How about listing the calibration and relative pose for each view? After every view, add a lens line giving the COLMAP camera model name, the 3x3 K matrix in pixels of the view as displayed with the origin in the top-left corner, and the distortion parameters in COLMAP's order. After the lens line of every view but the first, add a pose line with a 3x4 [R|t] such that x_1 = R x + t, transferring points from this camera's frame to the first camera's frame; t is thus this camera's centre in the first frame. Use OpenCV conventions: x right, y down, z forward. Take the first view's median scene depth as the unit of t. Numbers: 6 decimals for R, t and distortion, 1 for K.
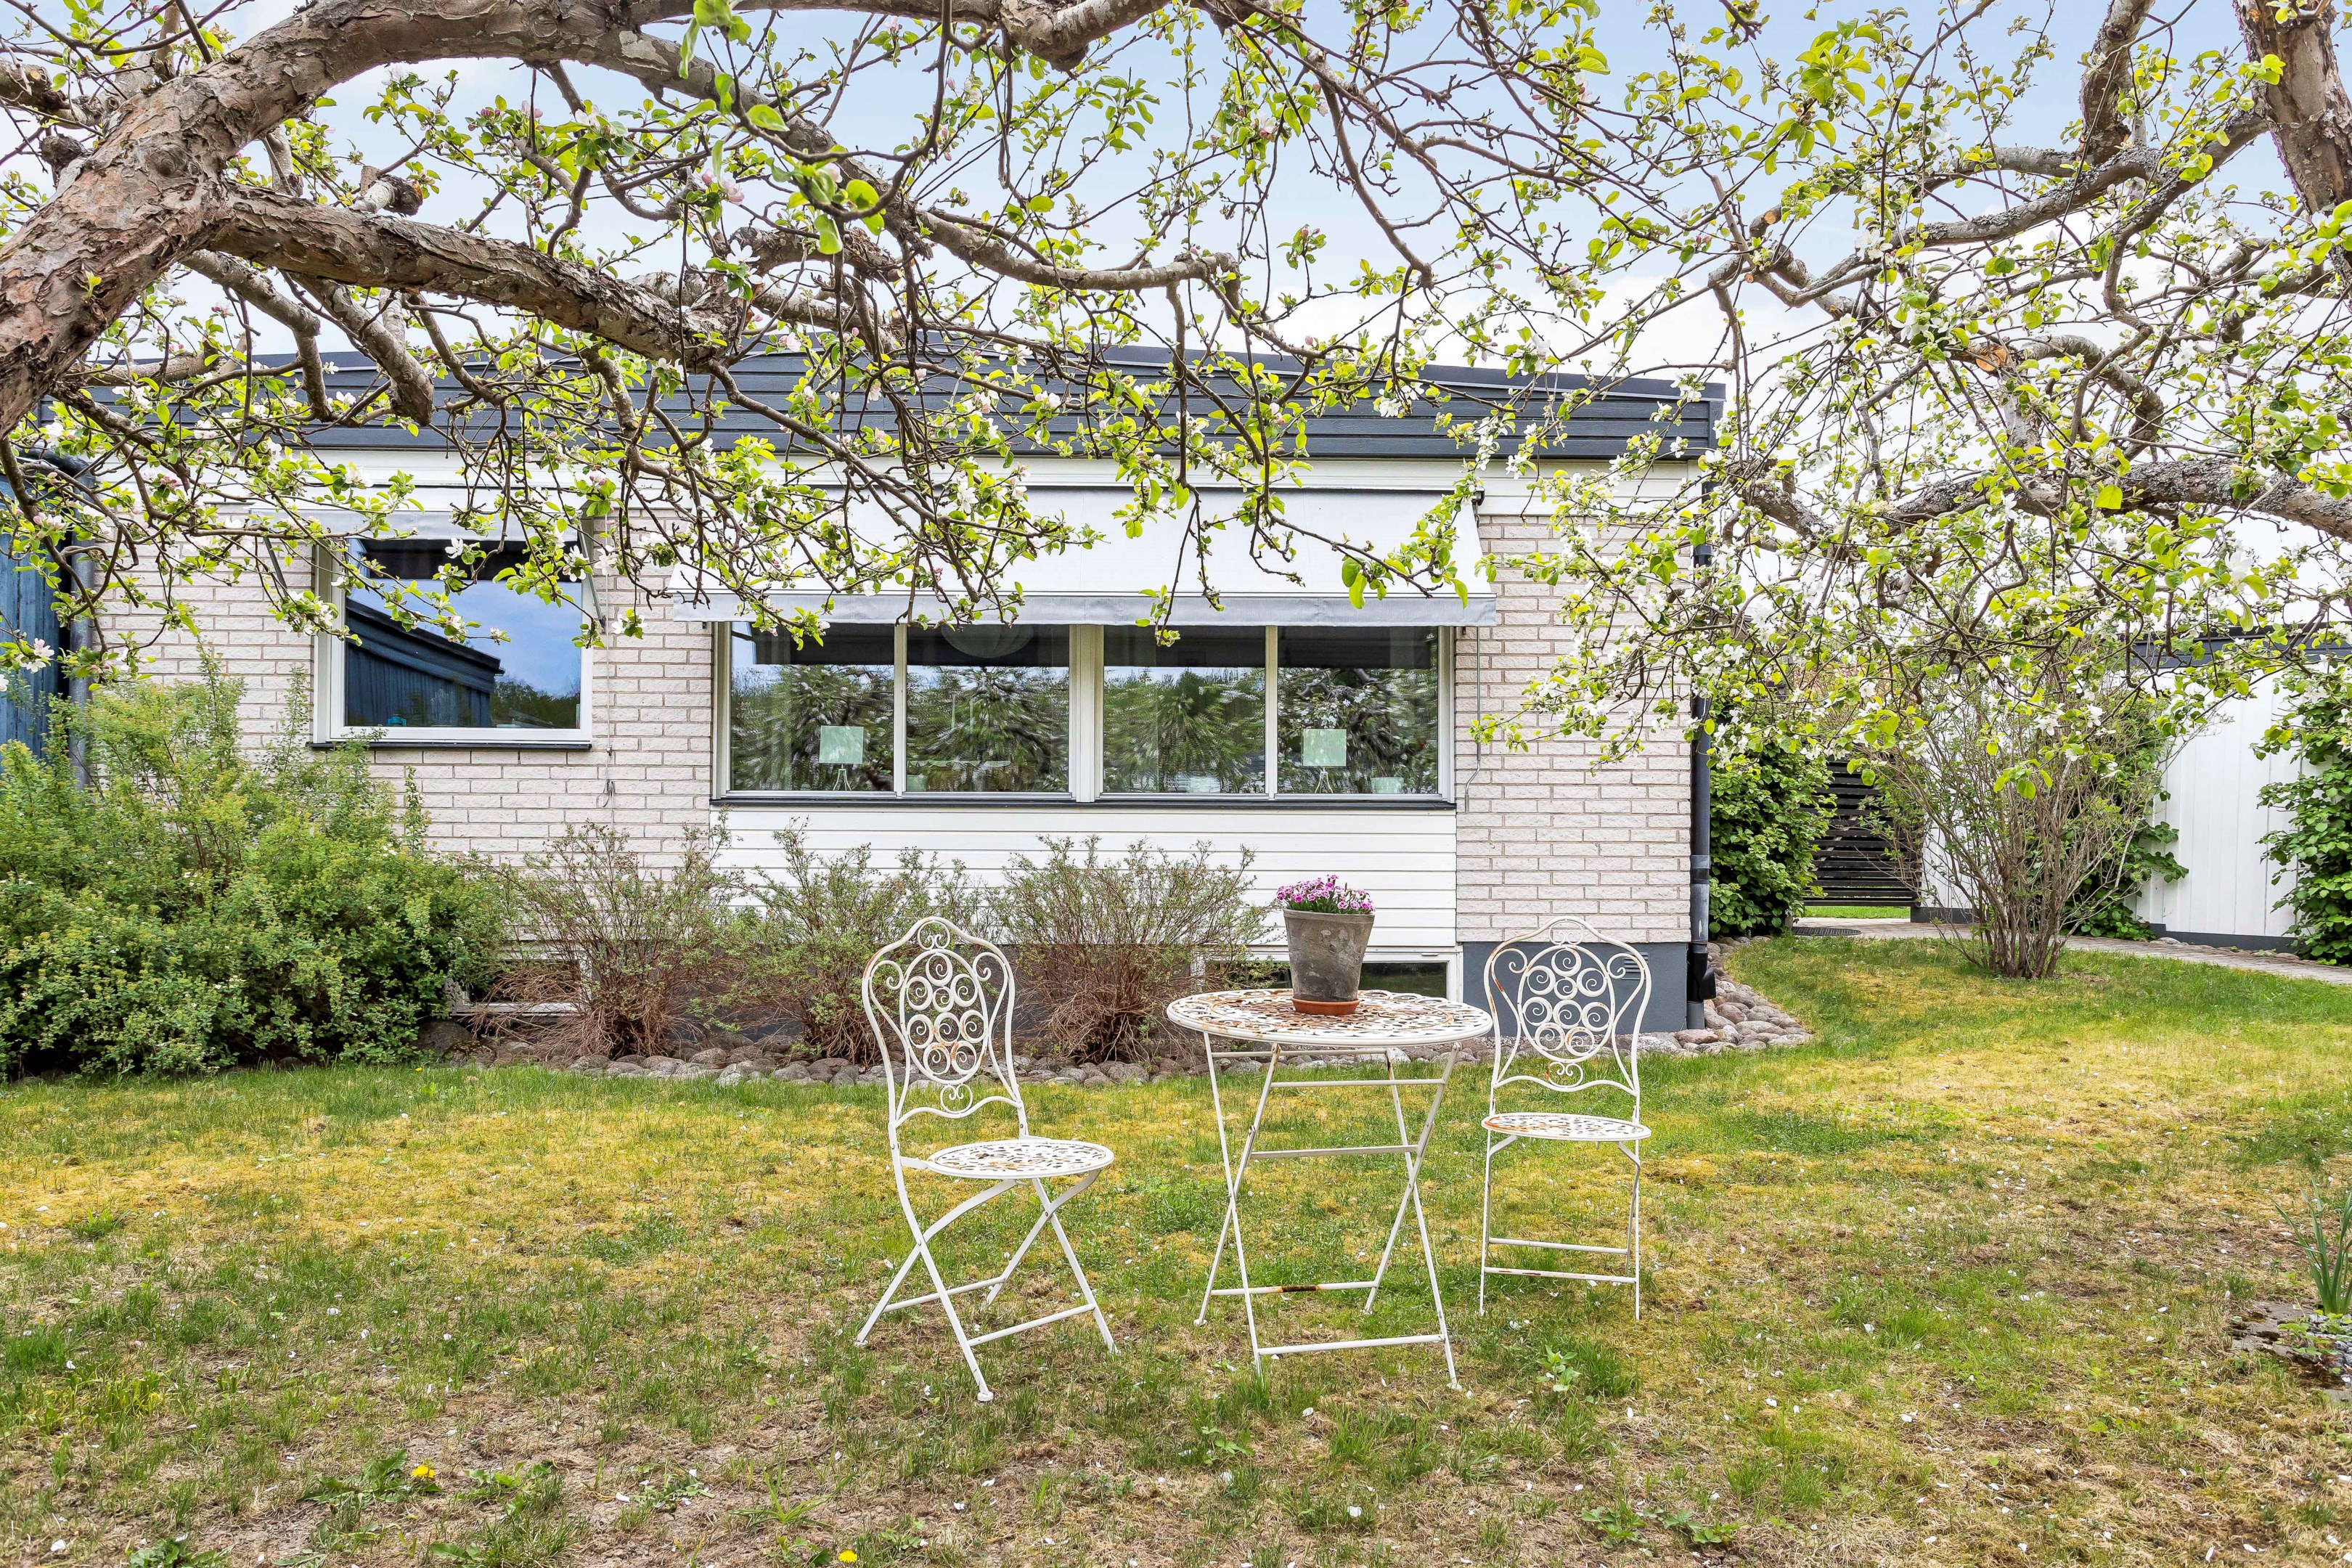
lens RADIAL K [[1730.5, 0, 1172.9], [0, 1730.5, 880.2], [0, 0, 1]] dist [-0.008324, -0.001709]
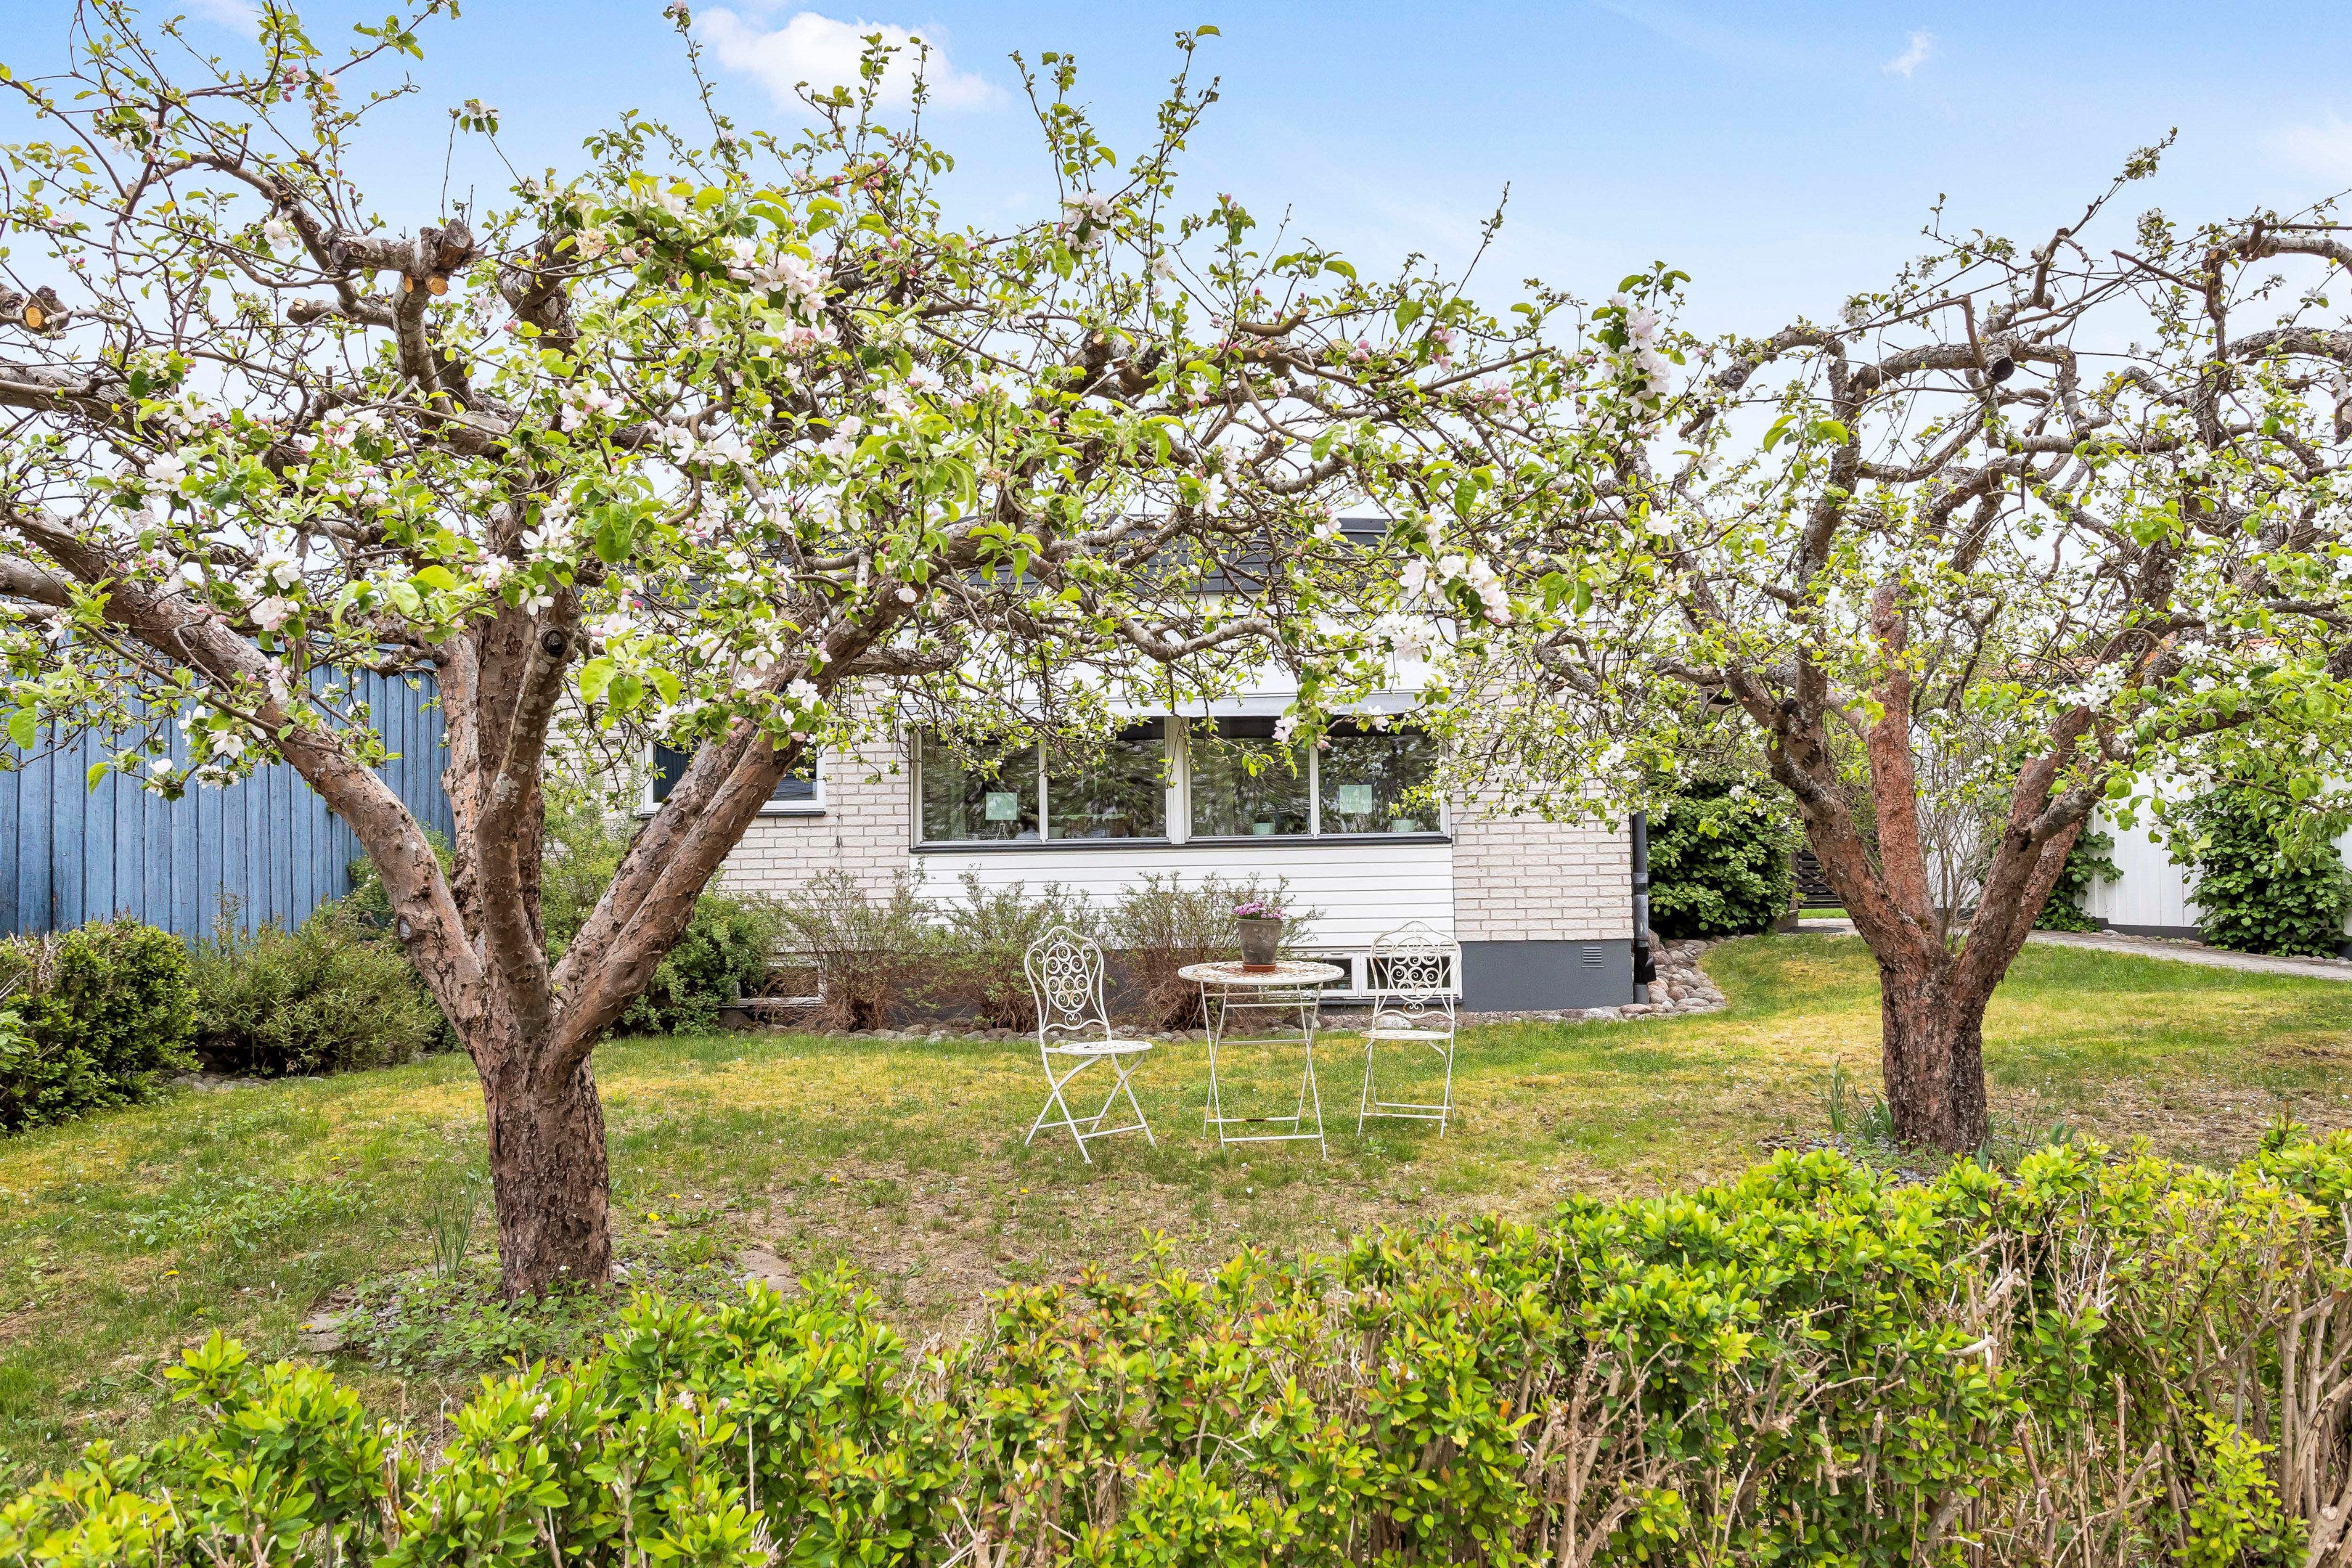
lens RADIAL K [[1768.9, 0, 1176.0], [0, 1768.9, 784.0], [0, 0, 1]] dist [0.000567, 0.003177]
pose [[0.996211, -0.025855, -0.083039, 0.071750], [0.020611, 0.997775, -0.063405, -0.004166], [0.084493, 0.061454, 0.994527, -0.435875]]
